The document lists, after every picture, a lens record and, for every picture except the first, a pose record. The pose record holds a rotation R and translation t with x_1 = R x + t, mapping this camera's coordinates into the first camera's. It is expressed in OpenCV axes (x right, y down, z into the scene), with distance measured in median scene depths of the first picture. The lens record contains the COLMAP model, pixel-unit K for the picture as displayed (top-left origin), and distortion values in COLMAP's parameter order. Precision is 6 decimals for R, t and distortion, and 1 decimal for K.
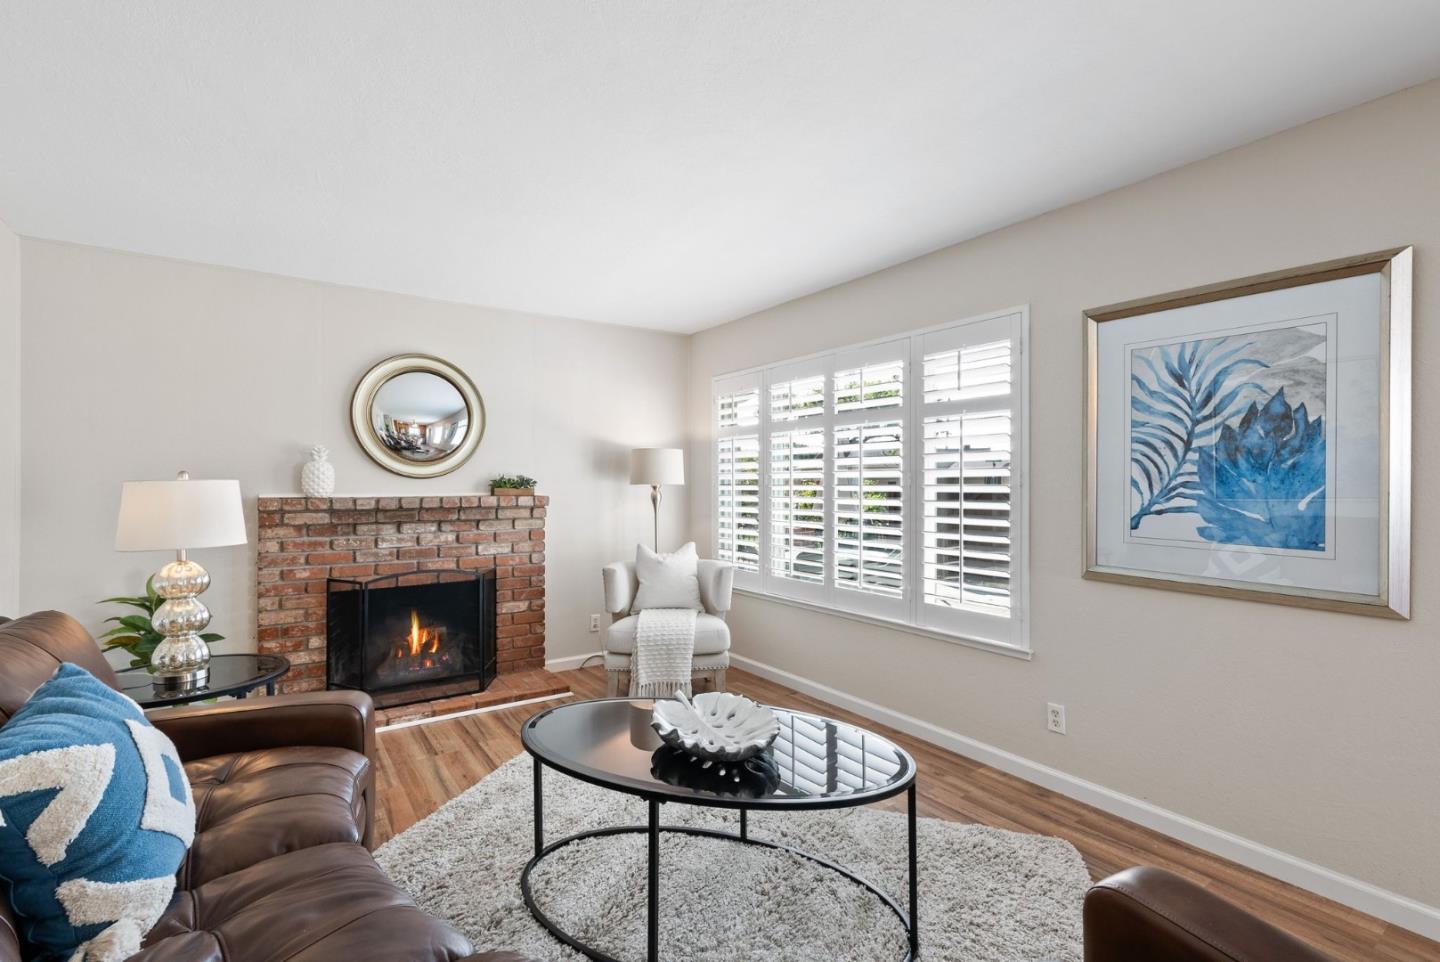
lens RADIAL K [[654.3, 0, 720.0], [0, 654.3, 481.0], [0, 0, 1]] dist [-0.004562, 0.001214]
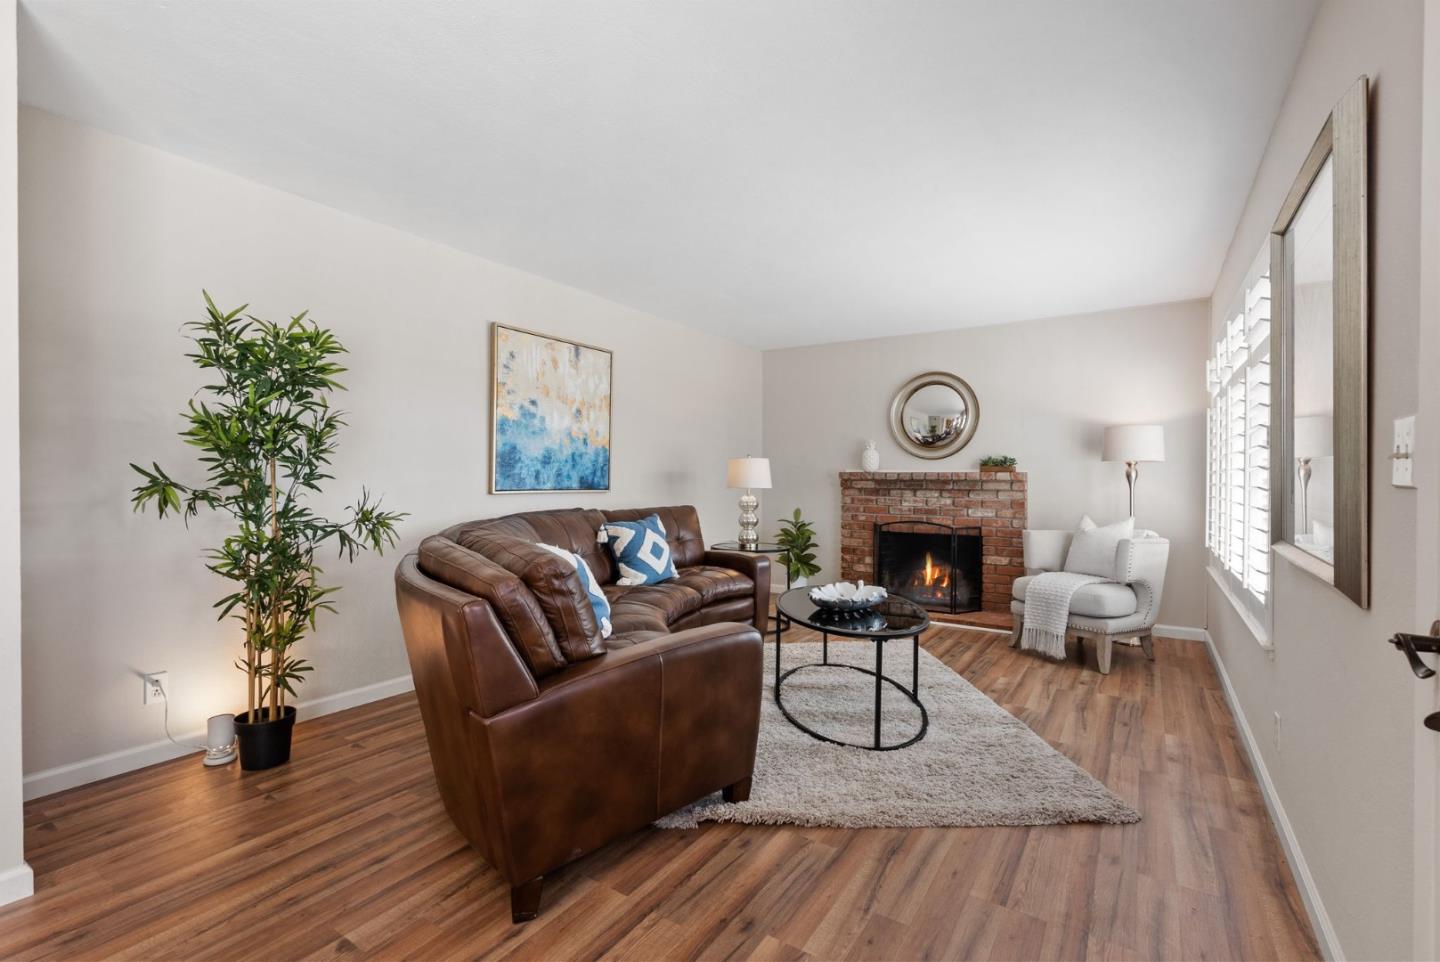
lens RADIAL K [[654.3, 0, 720.0], [0, 654.3, 481.0], [0, 0, 1]] dist [-0.004562, 0.001214]
pose [[0.369539, 0.007055, -0.929189, 0.787397], [-0.000788, 0.999973, 0.007279, 0.036923], [0.929215, -0.001958, 0.369534, 0.045533]]
